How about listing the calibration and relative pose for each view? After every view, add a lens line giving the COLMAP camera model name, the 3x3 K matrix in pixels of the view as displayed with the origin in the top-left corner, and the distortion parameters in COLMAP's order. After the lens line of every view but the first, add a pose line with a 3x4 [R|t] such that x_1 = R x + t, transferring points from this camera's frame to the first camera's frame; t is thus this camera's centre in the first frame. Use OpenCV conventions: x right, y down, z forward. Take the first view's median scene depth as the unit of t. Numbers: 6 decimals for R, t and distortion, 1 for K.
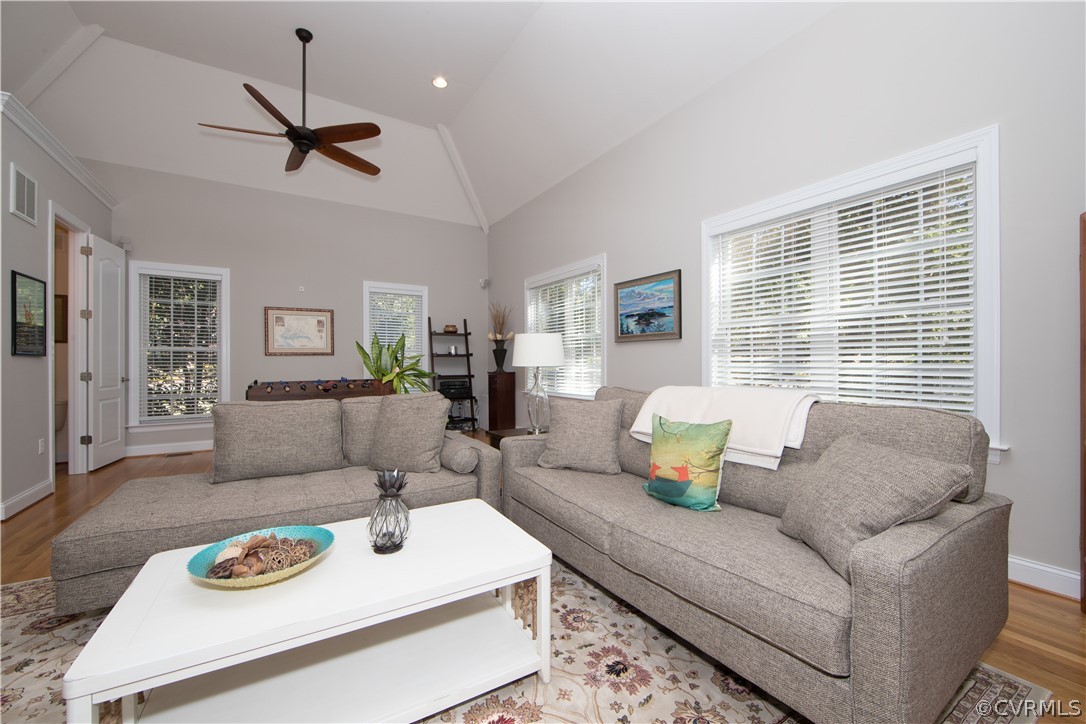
lens RADIAL K [[424.9, 0, 548.1], [0, 424.9, 361.0], [0, 0, 1]] dist [-0.012243, -0.000114]
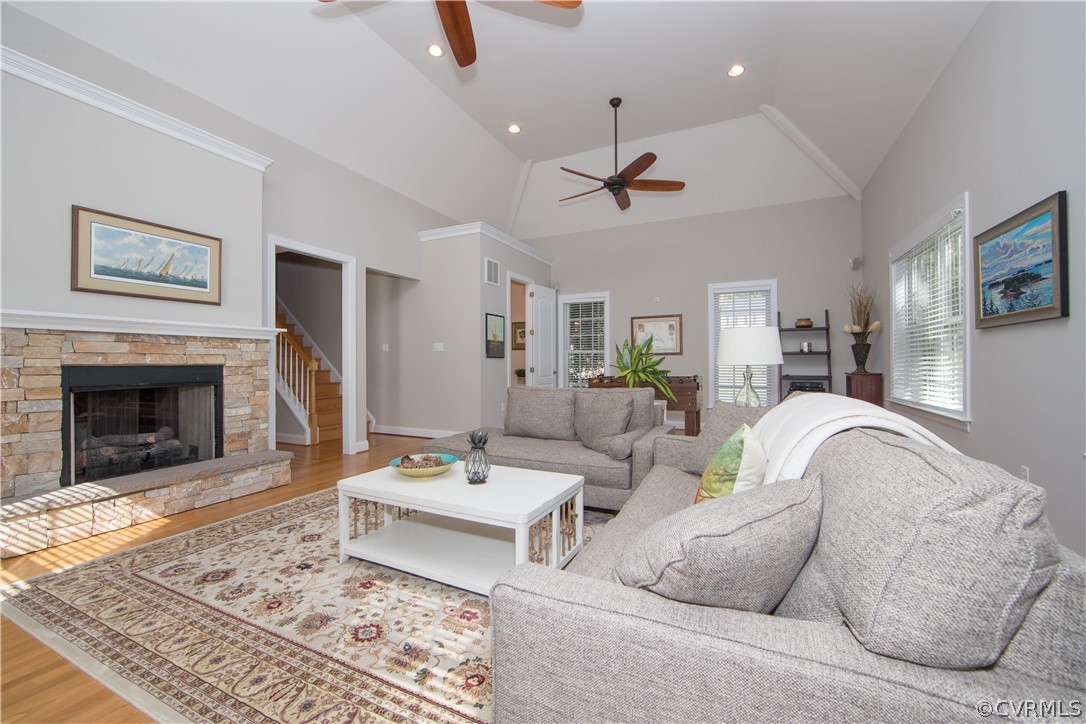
lens RADIAL K [[424.9, 0, 546.0], [0, 424.9, 360.5], [0, 0, 1]] dist [-0.012243, -0.000114]
pose [[0.542910, -0.002059, -0.839788, 0.341056], [0.003092, 0.999995, -0.000452, 0.001507], [0.839785, -0.002351, 0.542914, 0.120712]]
